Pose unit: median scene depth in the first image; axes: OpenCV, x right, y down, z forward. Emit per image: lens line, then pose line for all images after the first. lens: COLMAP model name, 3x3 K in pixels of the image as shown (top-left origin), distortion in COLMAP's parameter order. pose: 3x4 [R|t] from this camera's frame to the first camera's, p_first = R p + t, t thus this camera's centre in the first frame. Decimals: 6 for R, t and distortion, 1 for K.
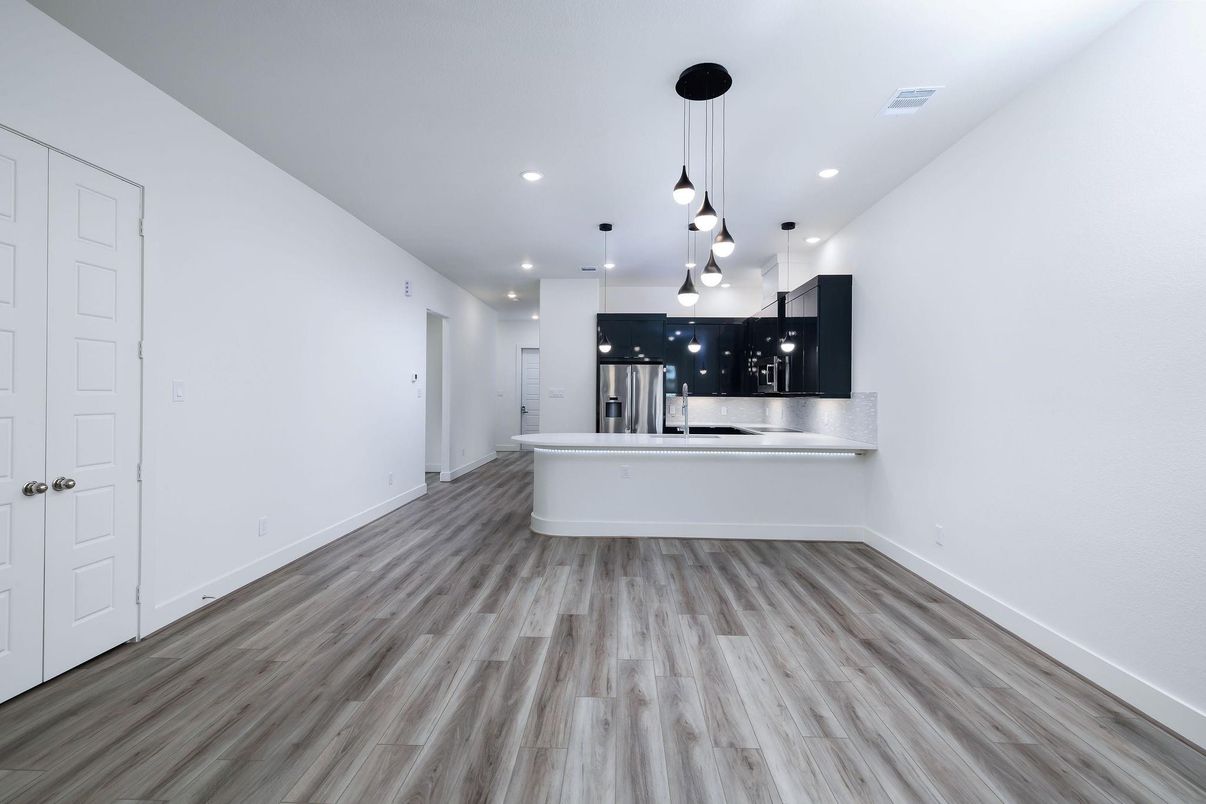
lens RADIAL K [[521.8, 0, 603.3], [0, 521.8, 389.5], [0, 0, 1]] dist [-0.000122, 0.000105]
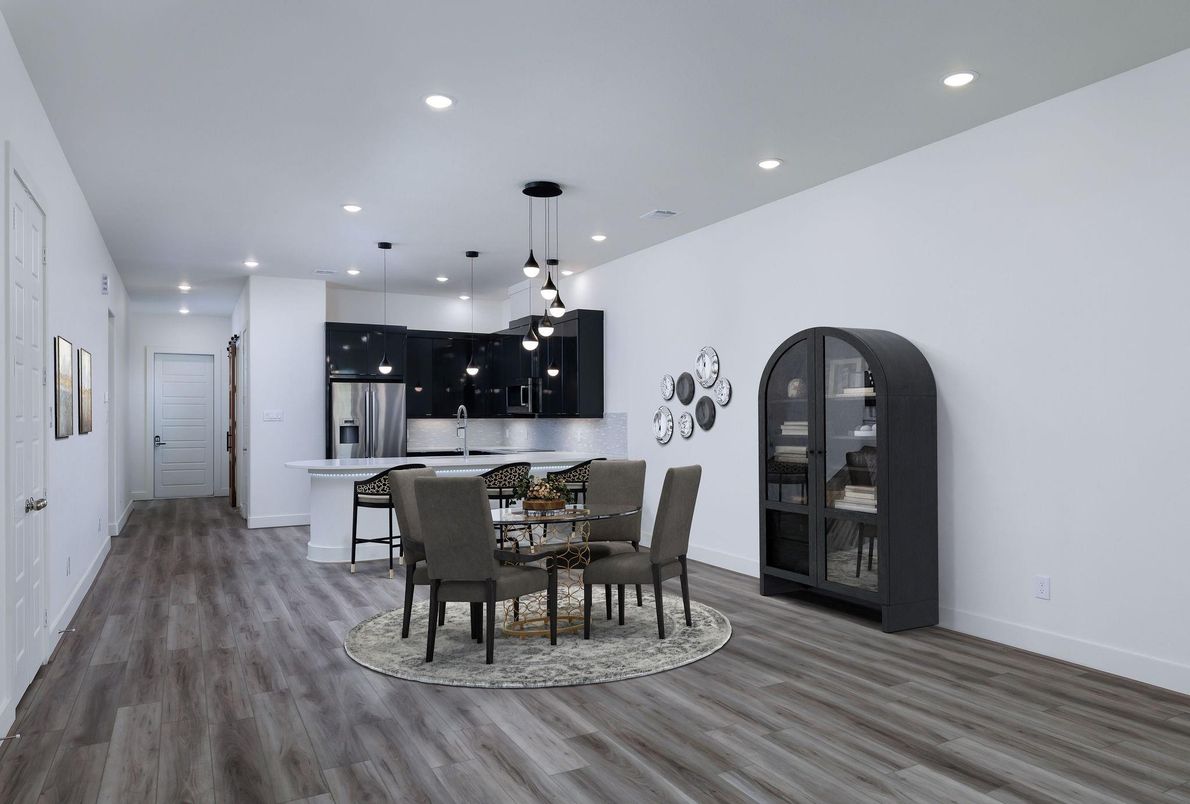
lens RADIAL K [[776.0, 0, 593.3], [0, 776.0, 409.0], [0, 0, 1]] dist [0.002306, 0.000069]
pose [[0.864833, -0.005607, 0.502029, -0.361864], [0.004876, 0.999984, 0.002768, -0.006675], [-0.502037, 0.000054, 0.864846, -0.420684]]
